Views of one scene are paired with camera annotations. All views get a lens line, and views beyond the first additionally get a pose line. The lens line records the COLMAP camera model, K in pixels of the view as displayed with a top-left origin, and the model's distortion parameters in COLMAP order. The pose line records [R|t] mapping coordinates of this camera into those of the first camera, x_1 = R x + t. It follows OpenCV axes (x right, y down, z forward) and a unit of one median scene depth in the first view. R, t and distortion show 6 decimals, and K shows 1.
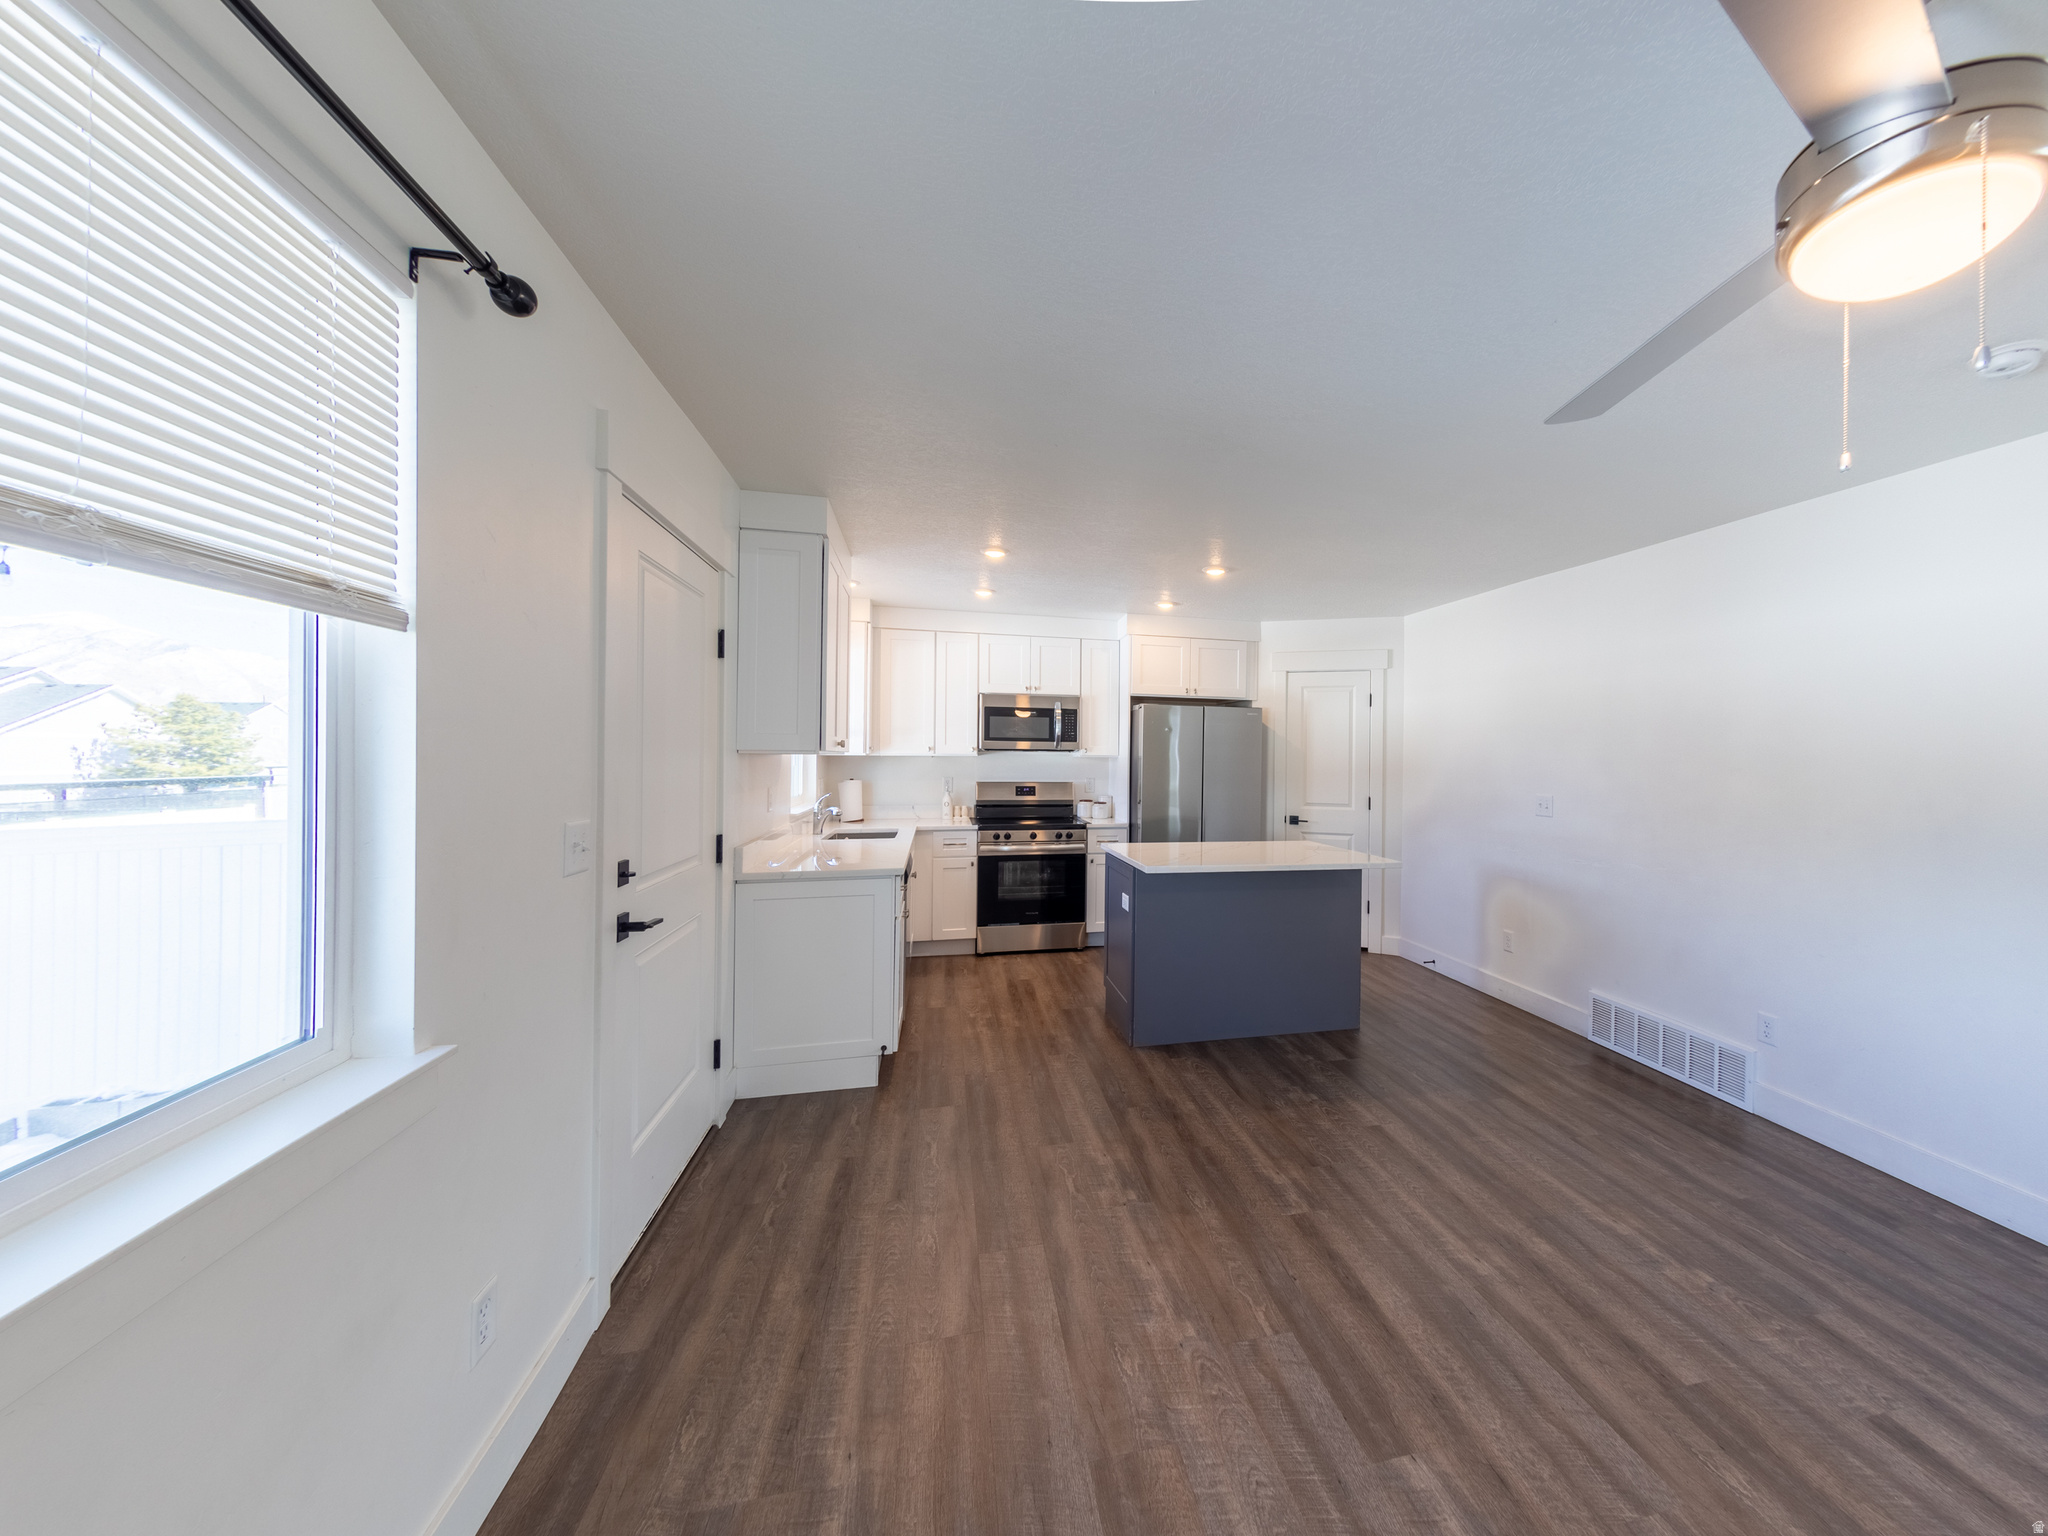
lens RADIAL K [[761.0, 0, 1141.3], [0, 761.0, 751.1], [0, 0, 1]] dist [0.001112, 0.000101]
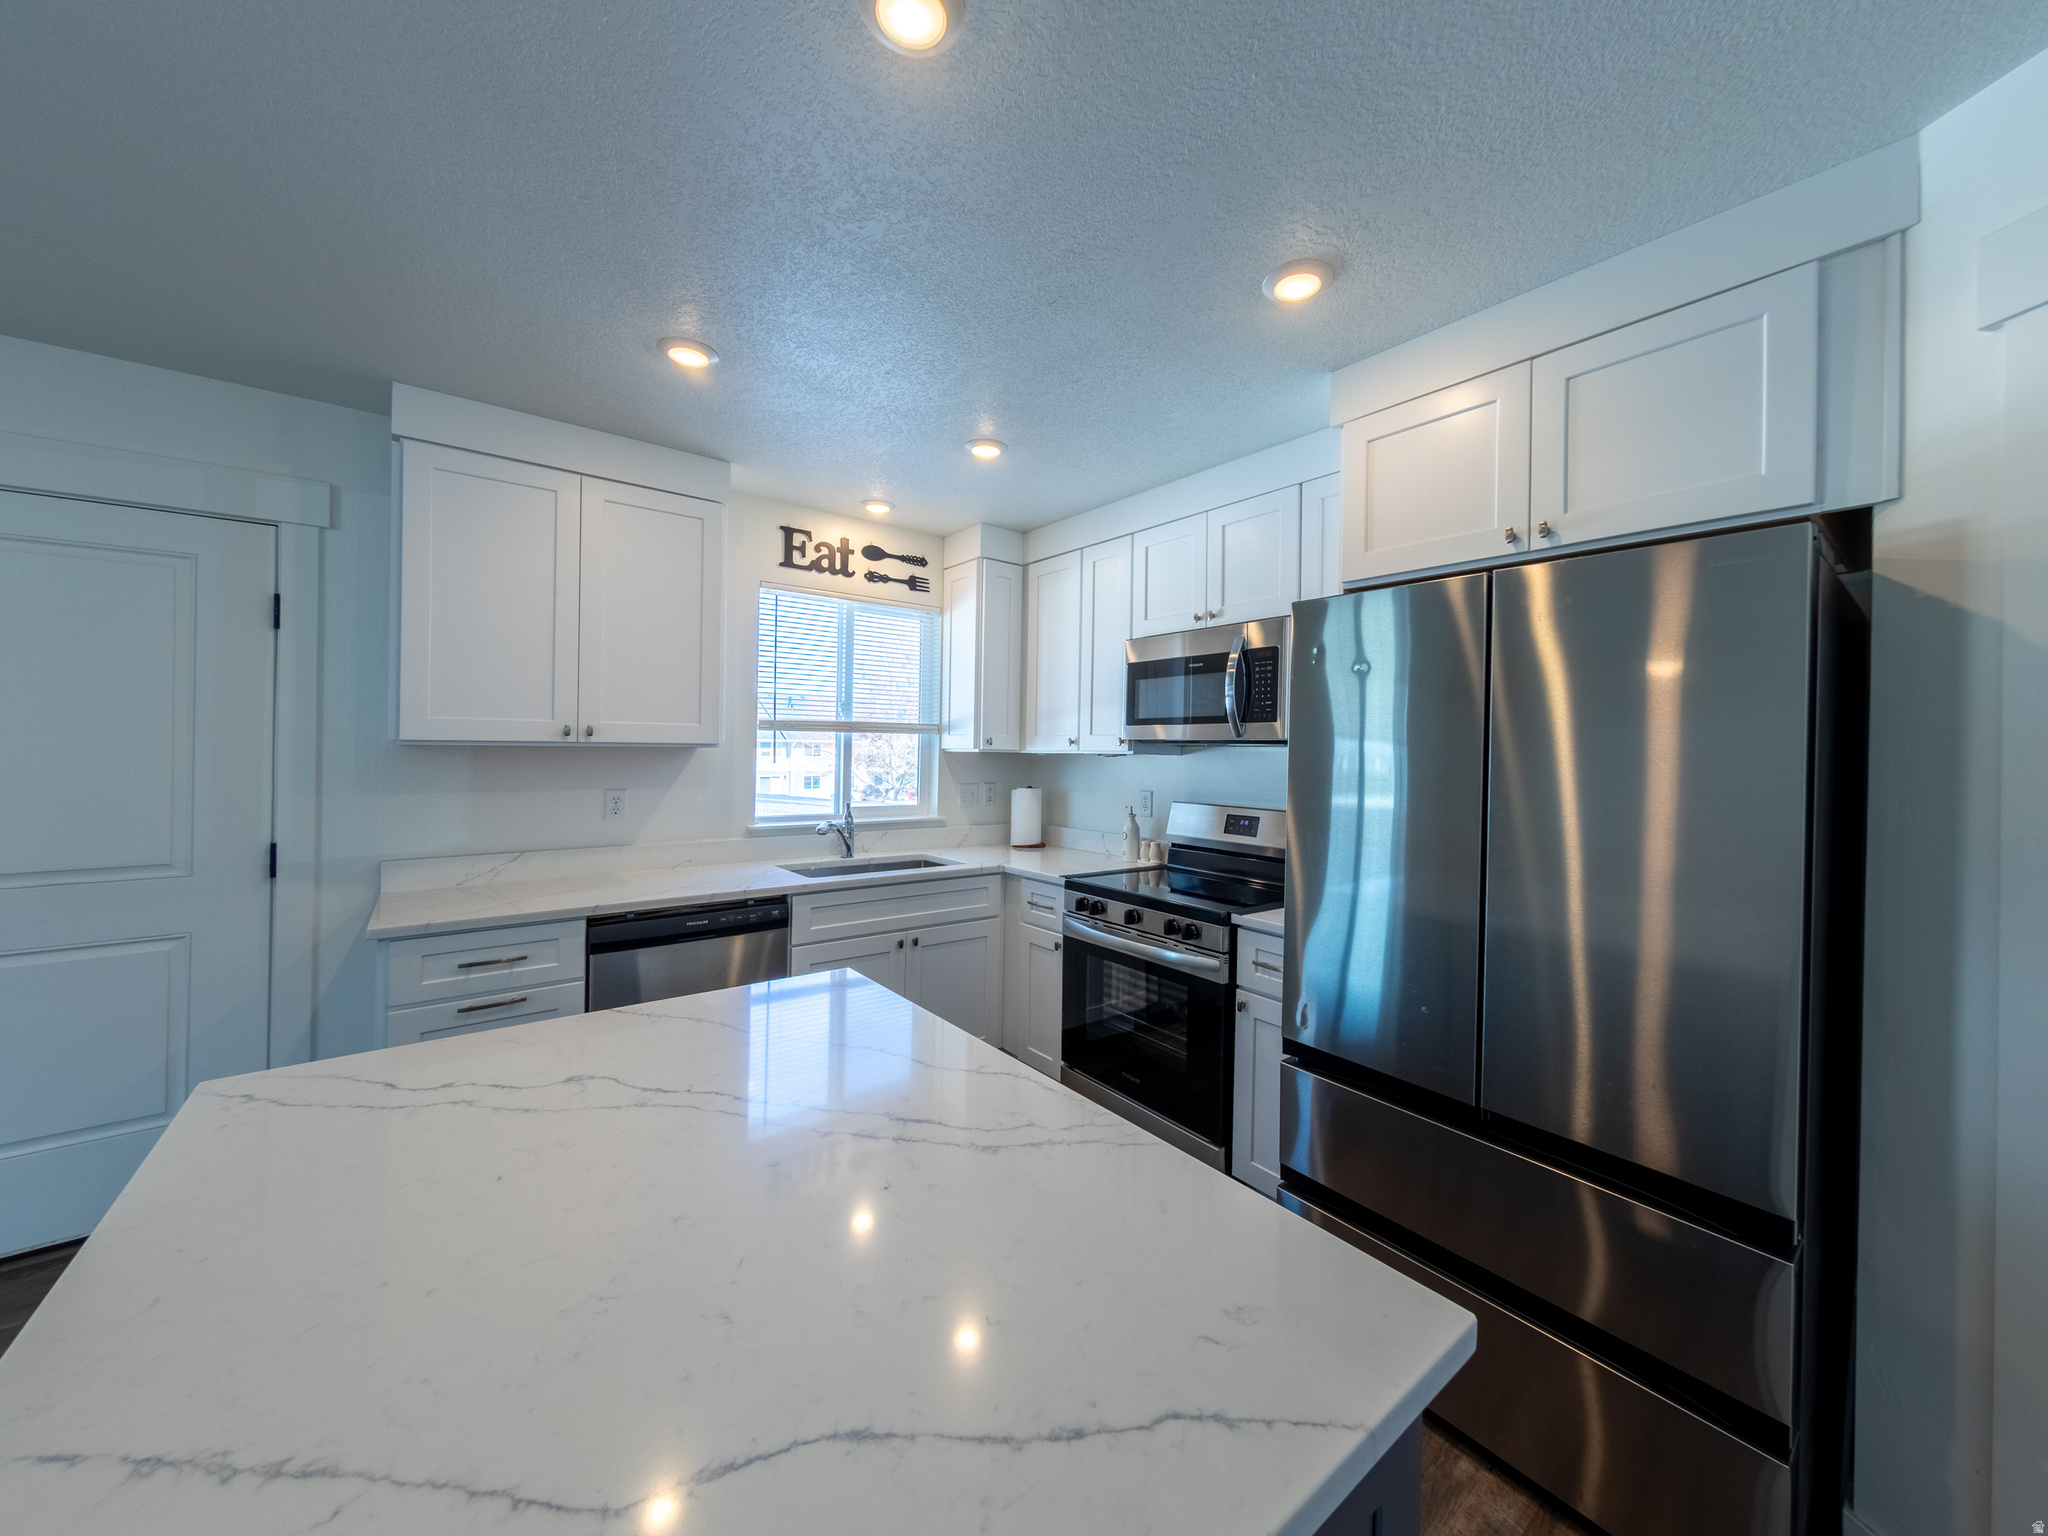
lens RADIAL K [[757.8, 0, 1037.2], [0, 757.8, 752.3], [0, 0, 1]] dist [0.001081, -0.000084]
pose [[0.402621, -0.002174, -0.915364, 0.539618], [-0.000166, 0.999997, -0.002448, 0.013865], [0.915367, 0.001137, 0.402619, 1.468046]]
